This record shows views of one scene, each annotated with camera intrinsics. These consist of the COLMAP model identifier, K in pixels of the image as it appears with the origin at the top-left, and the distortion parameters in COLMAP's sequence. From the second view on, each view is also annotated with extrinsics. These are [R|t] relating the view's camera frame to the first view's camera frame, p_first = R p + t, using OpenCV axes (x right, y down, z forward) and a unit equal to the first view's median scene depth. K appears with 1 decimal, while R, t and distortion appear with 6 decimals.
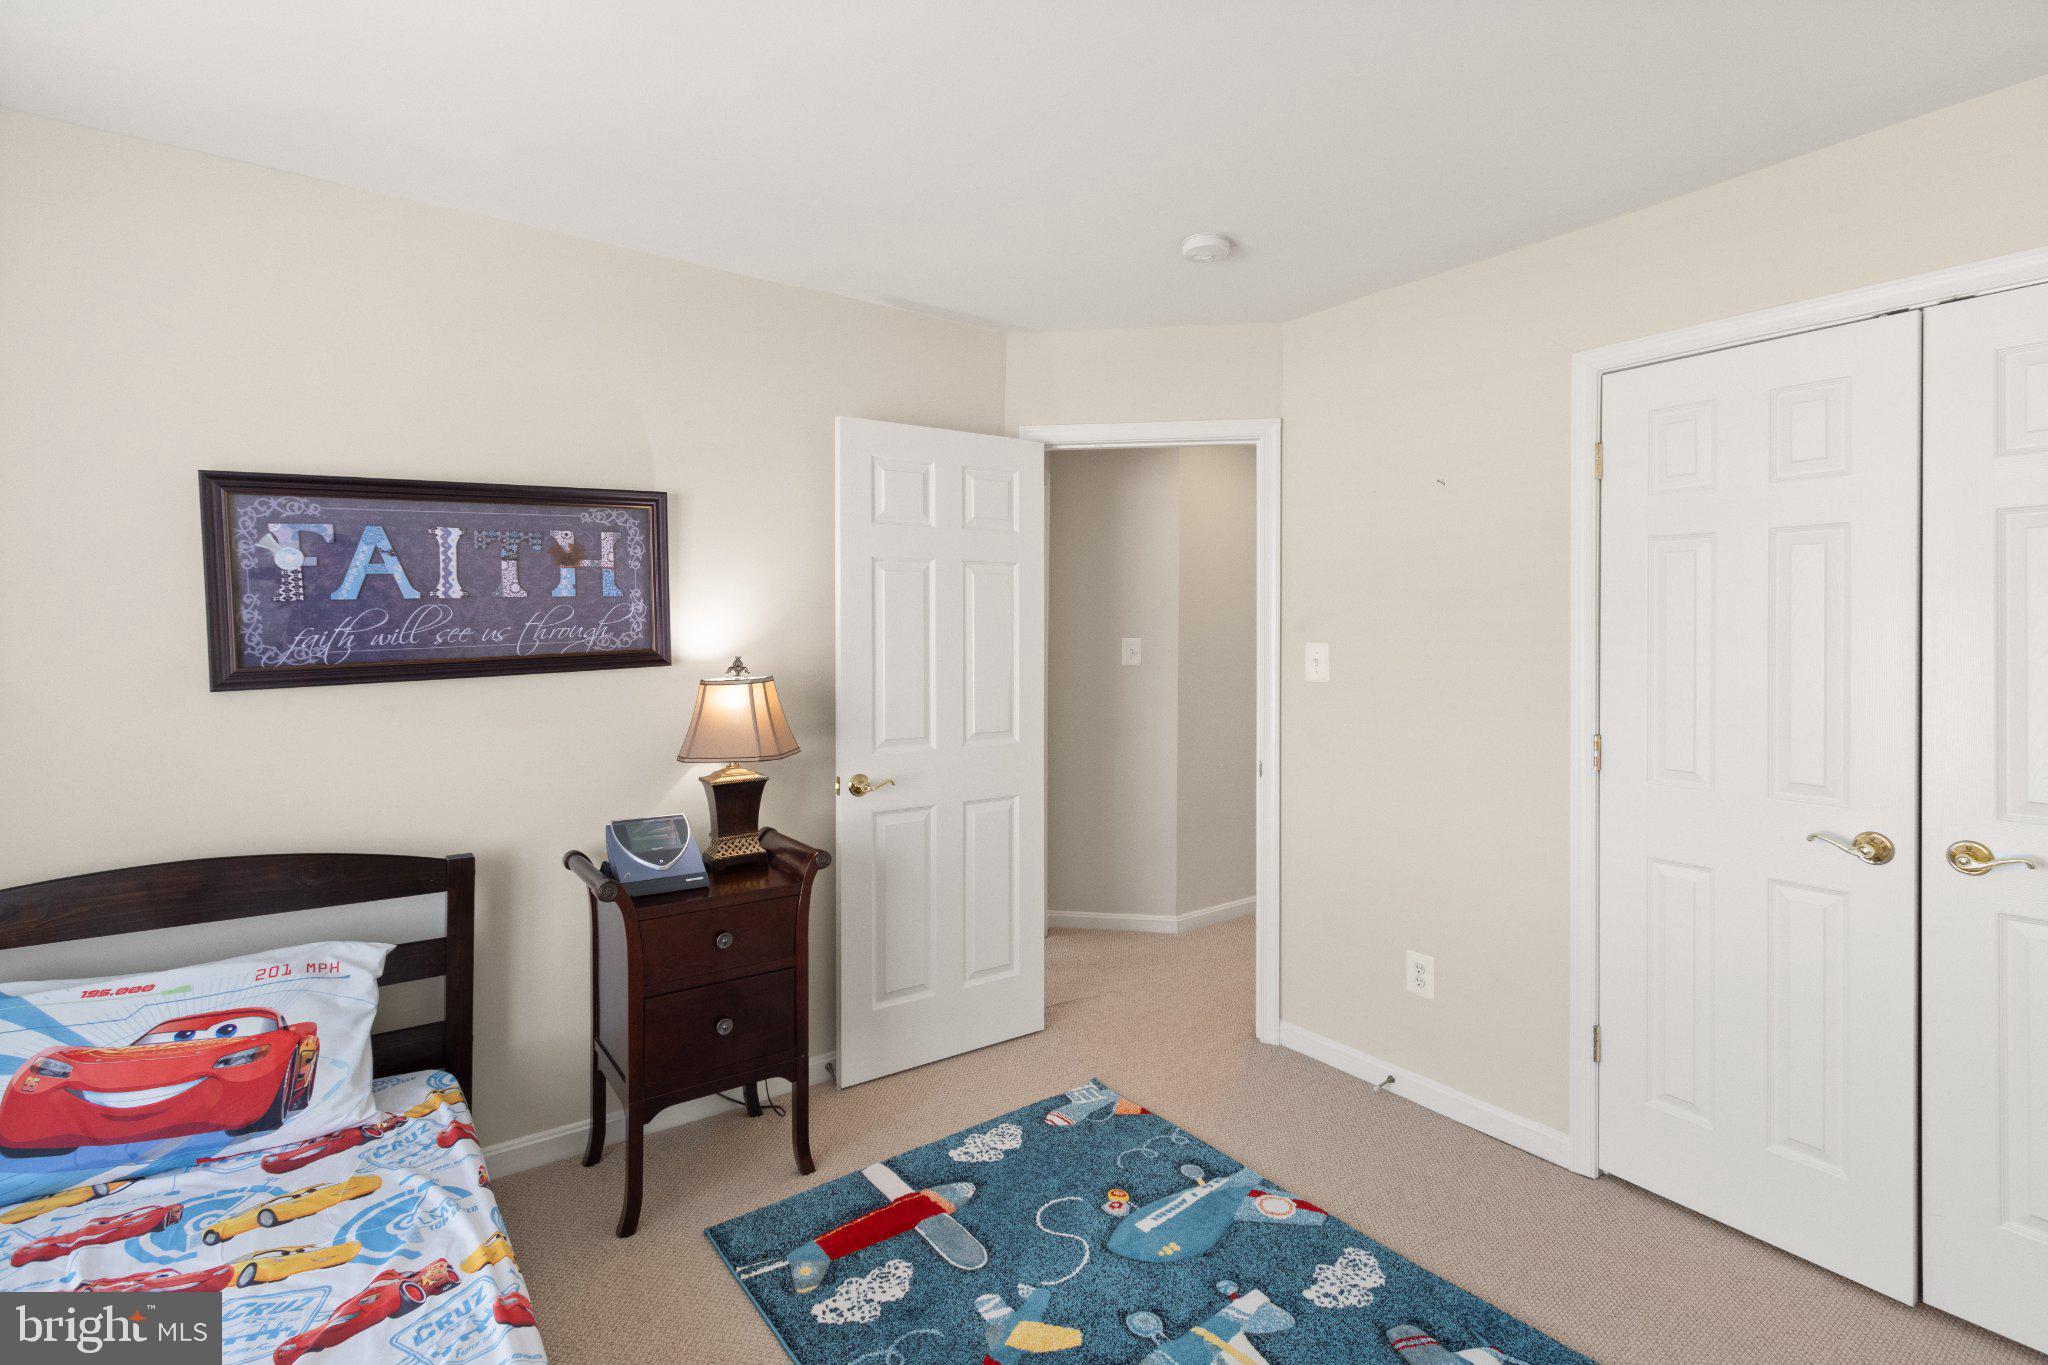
lens RADIAL K [[951.1, 0, 1019.7], [0, 951.1, 649.6], [0, 0, 1]] dist [-0.015592, 0.000407]
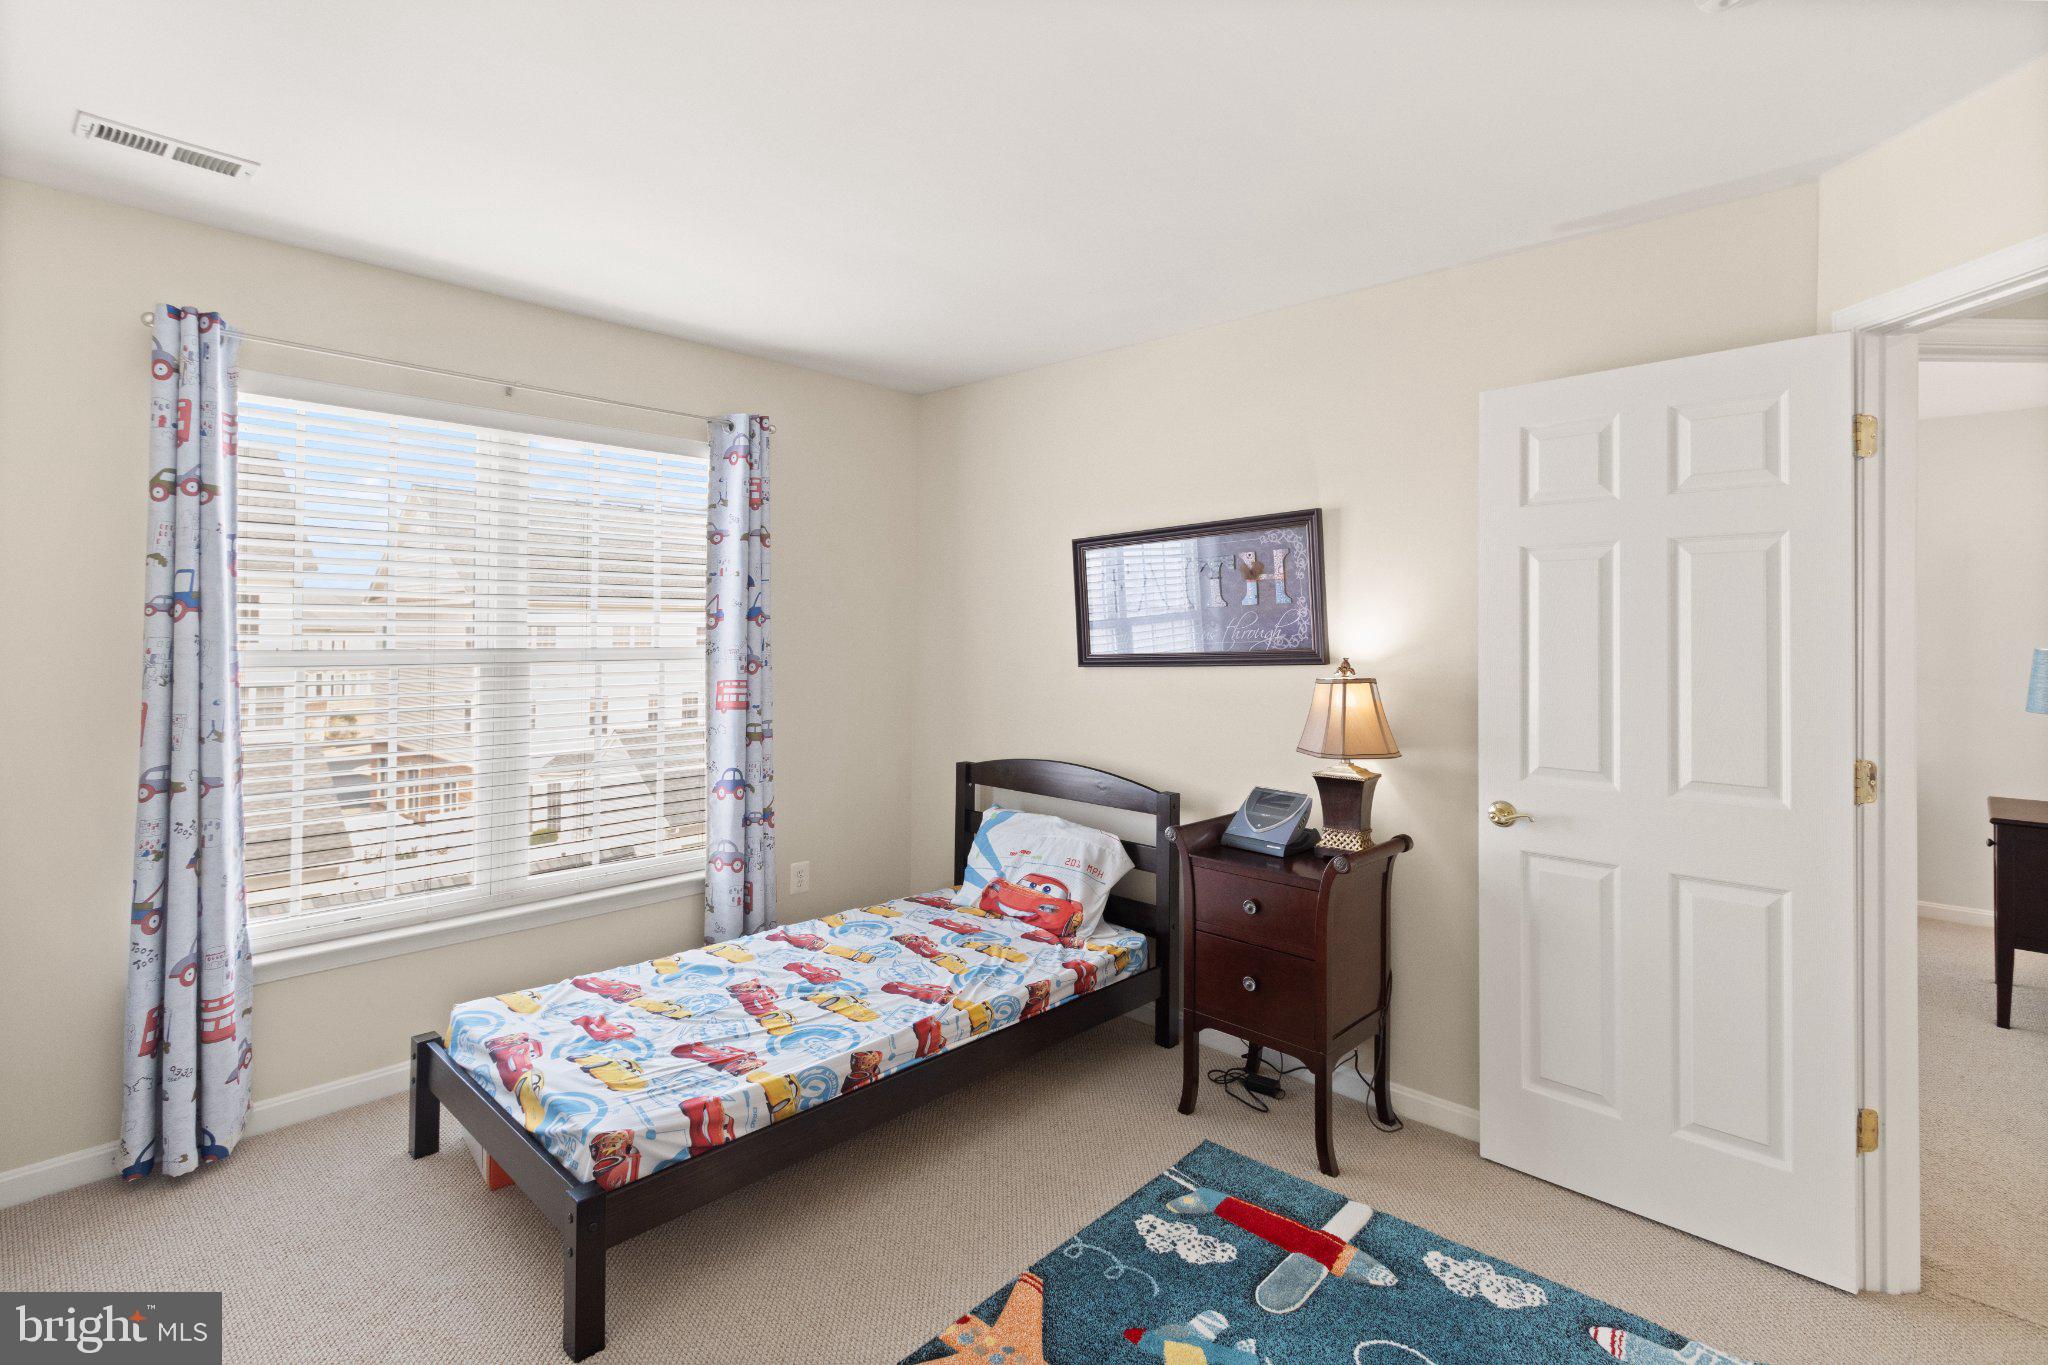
lens RADIAL K [[956.0, 0, 1022.1], [0, 956.0, 645.7], [0, 0, 1]] dist [0.004250, -0.001267]
pose [[0.192815, 0.012941, -0.981150, 0.683445], [-0.032311, 0.999455, 0.006833, -0.001516], [0.980703, 0.030384, 0.193128, 0.459489]]
